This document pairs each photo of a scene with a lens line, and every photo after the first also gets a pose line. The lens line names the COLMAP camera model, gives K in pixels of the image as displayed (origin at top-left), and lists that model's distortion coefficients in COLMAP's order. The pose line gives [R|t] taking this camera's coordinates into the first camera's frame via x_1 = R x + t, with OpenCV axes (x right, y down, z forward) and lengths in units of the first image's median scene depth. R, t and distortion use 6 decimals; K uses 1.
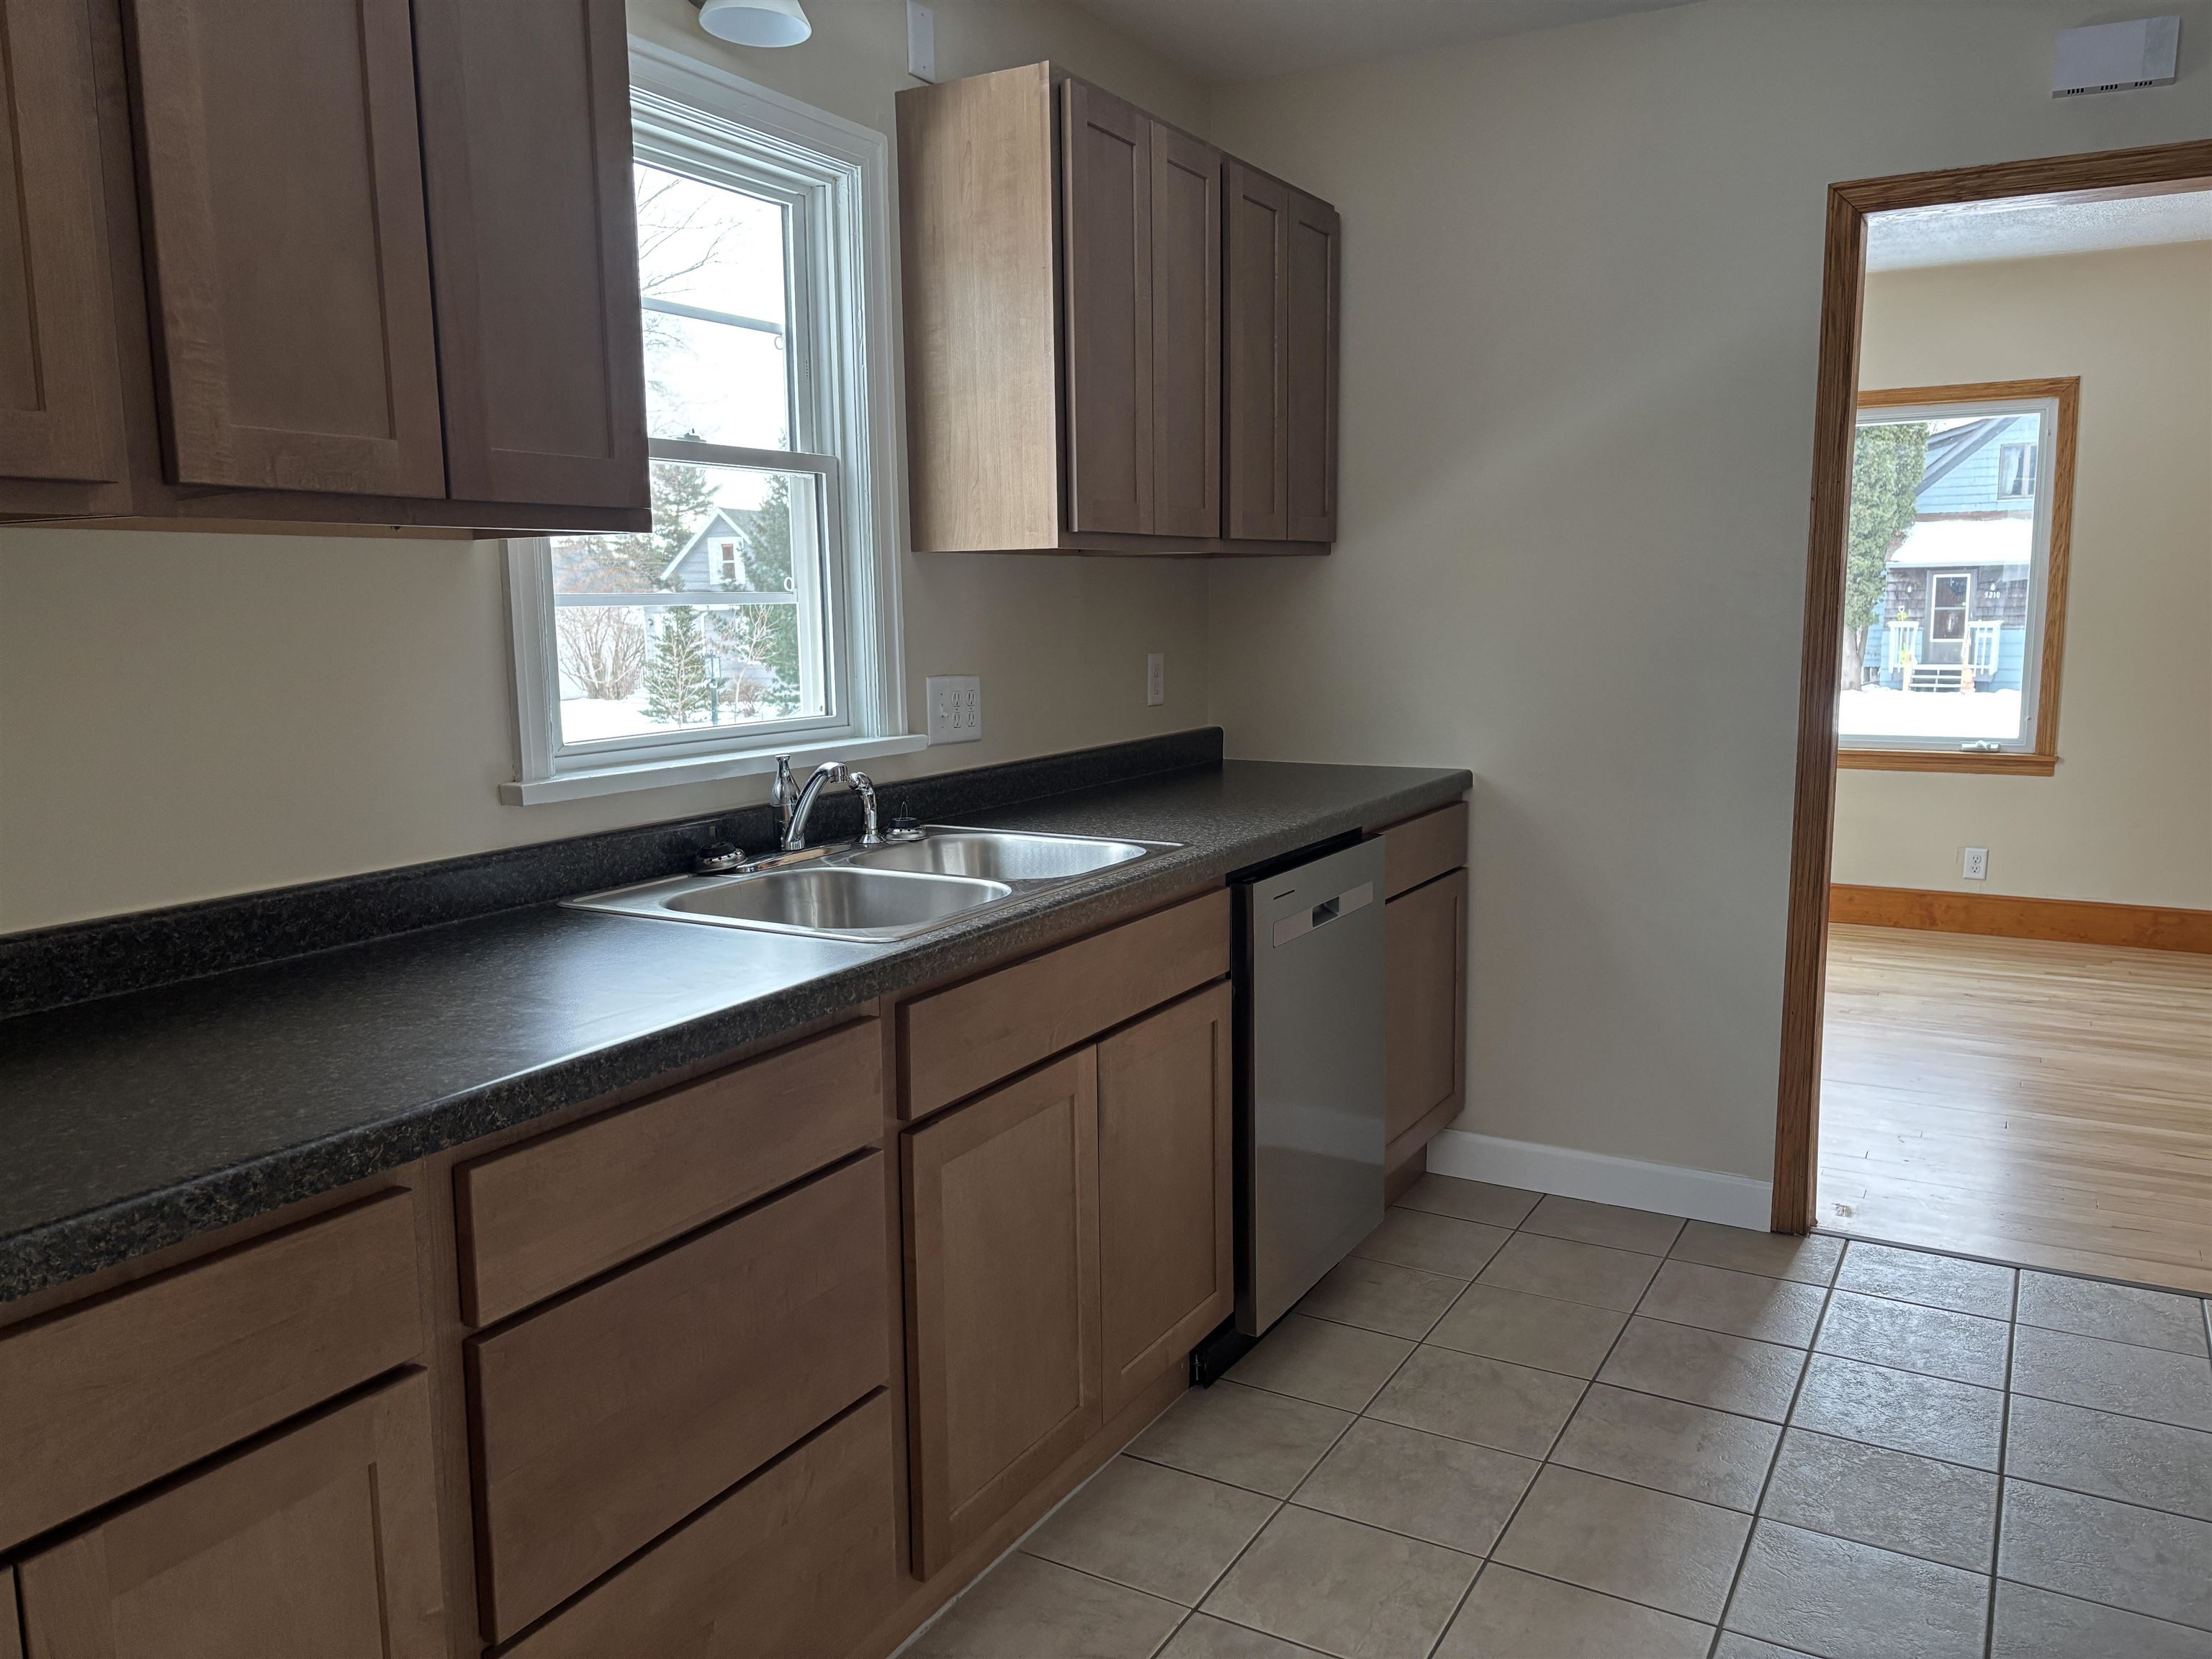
lens RADIAL K [[1683.7, 0, 1085.4], [0, 1683.7, 835.5], [0, 0, 1]] dist [0.071403, -0.065324]
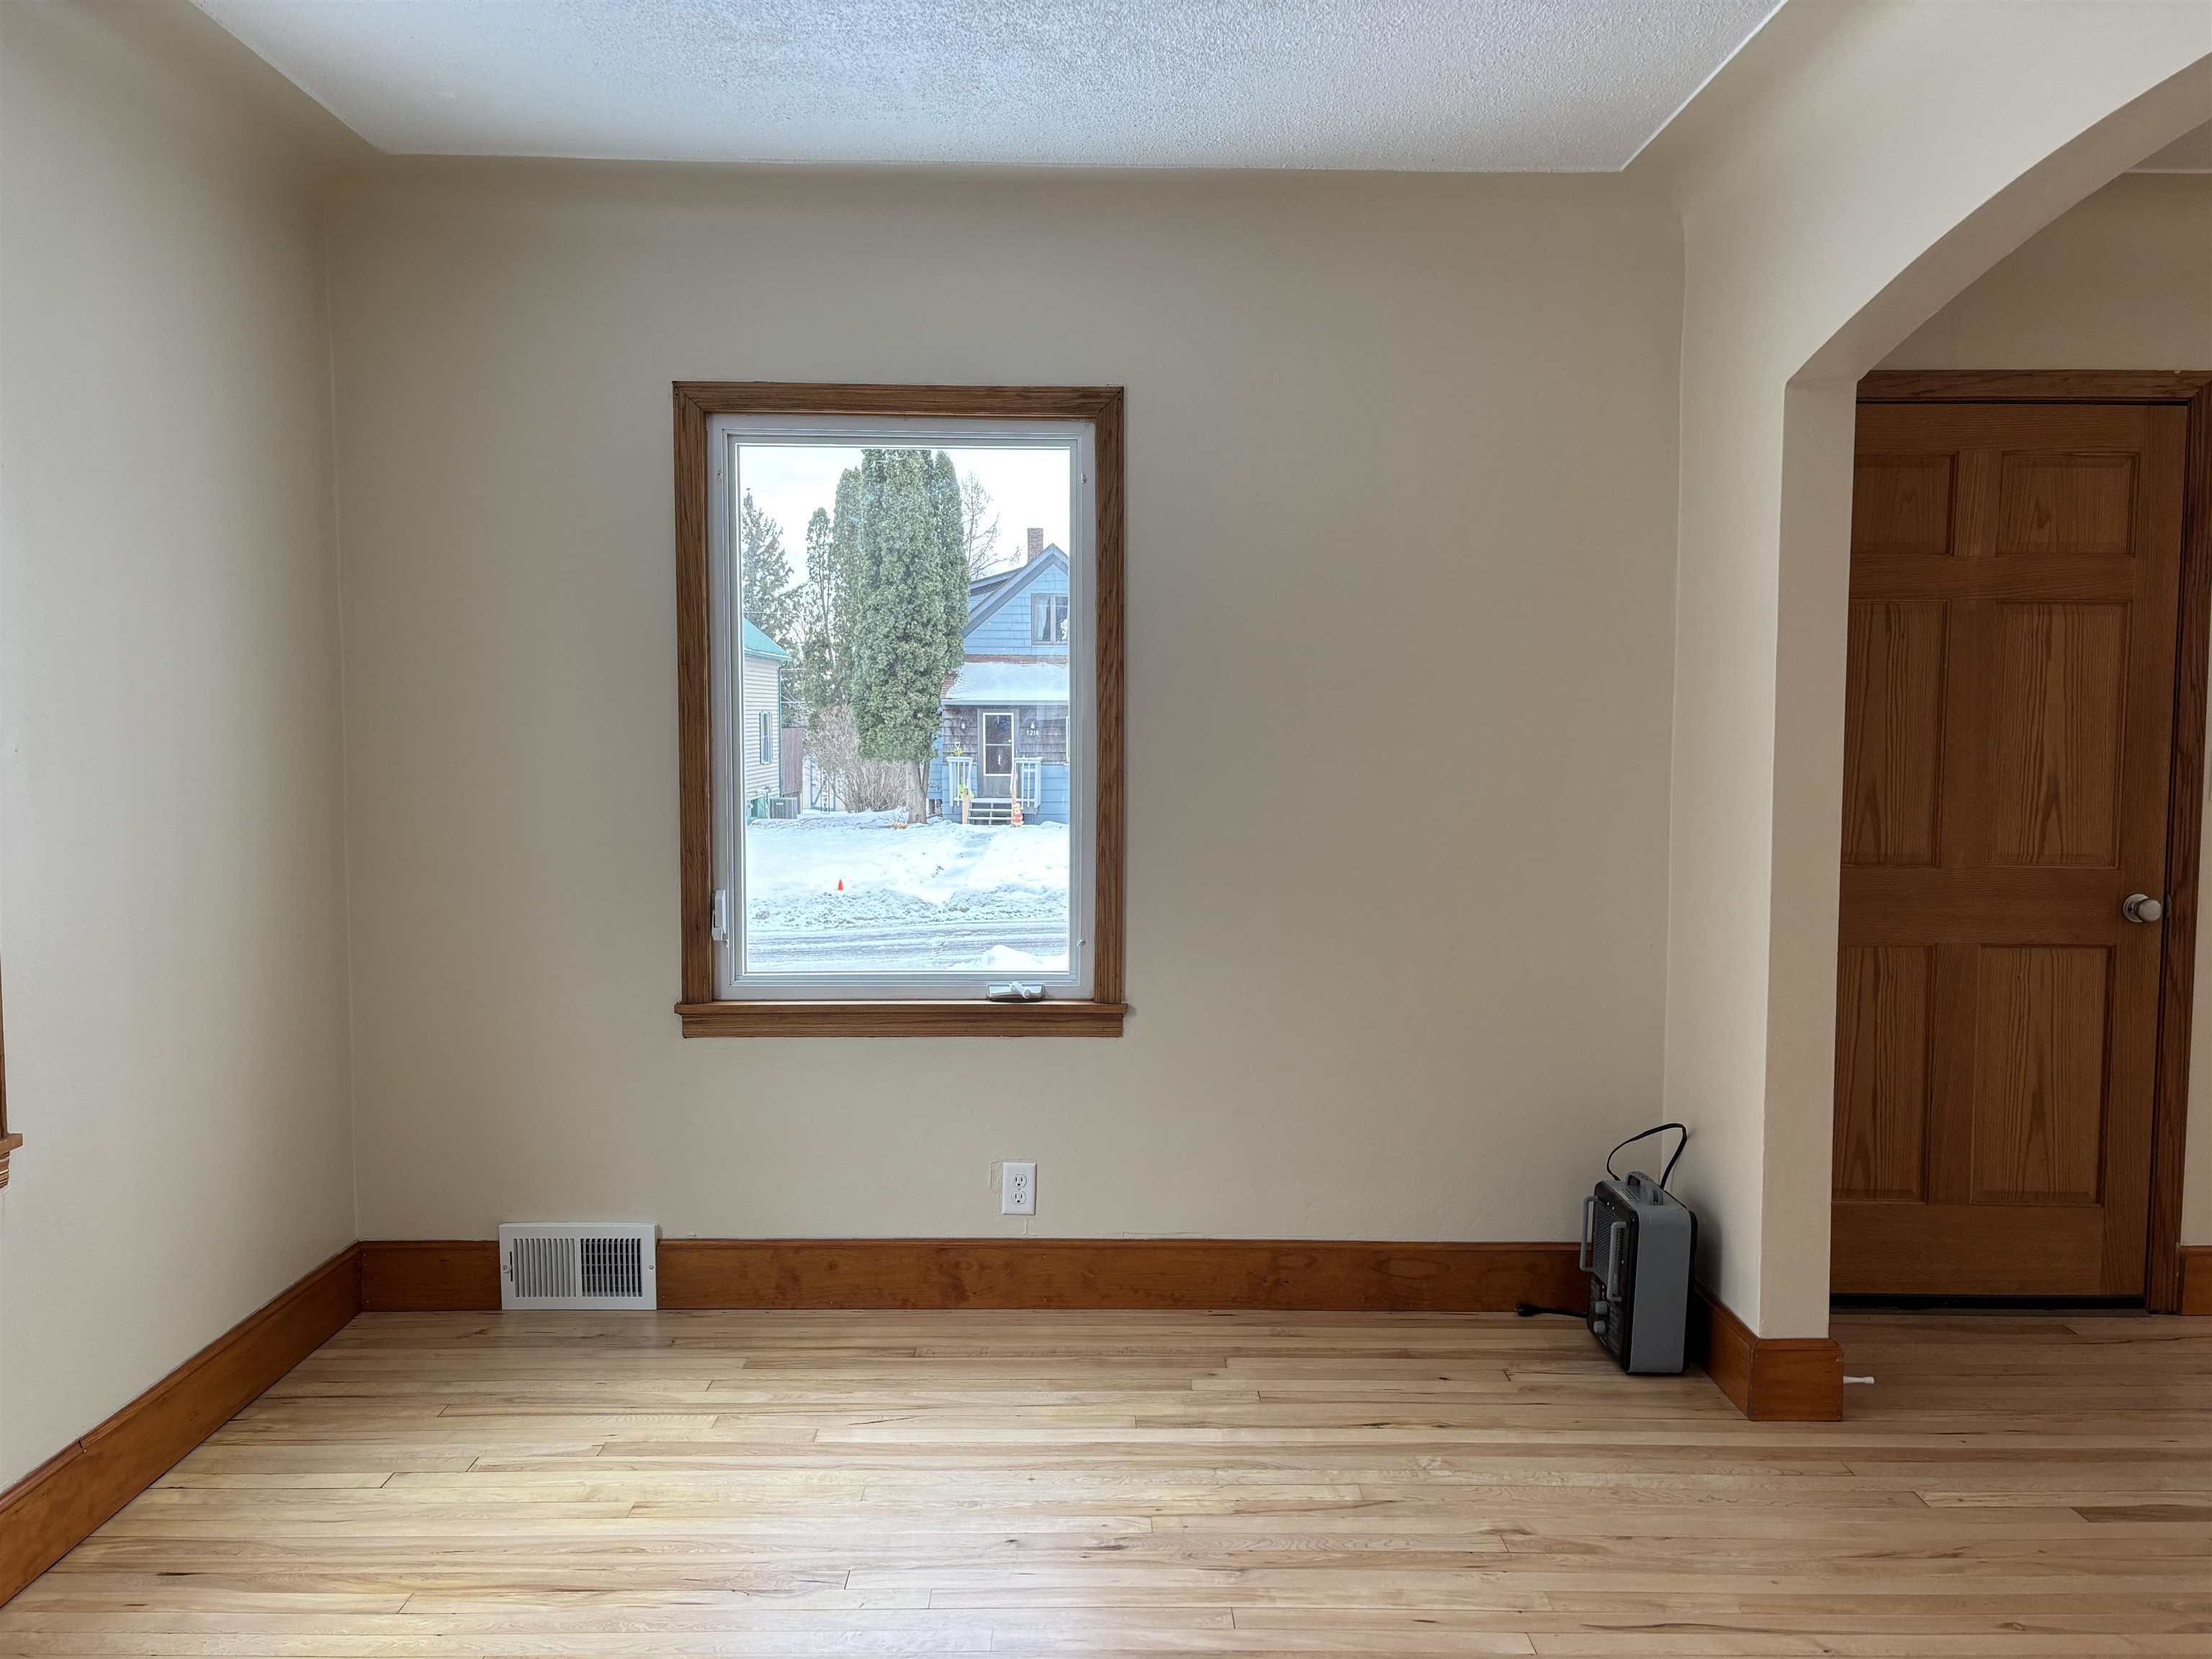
lens RADIAL K [[1683.7, 0, 1116.0], [0, 1683.7, 818.8], [0, 0, 1]] dist [0.071403, -0.065324]
pose [[0.861661, -0.013968, 0.507292, 0.066807], [0.056990, 0.995961, -0.069378, -0.018130], [-0.504274, 0.088691, 0.858977, 0.122844]]
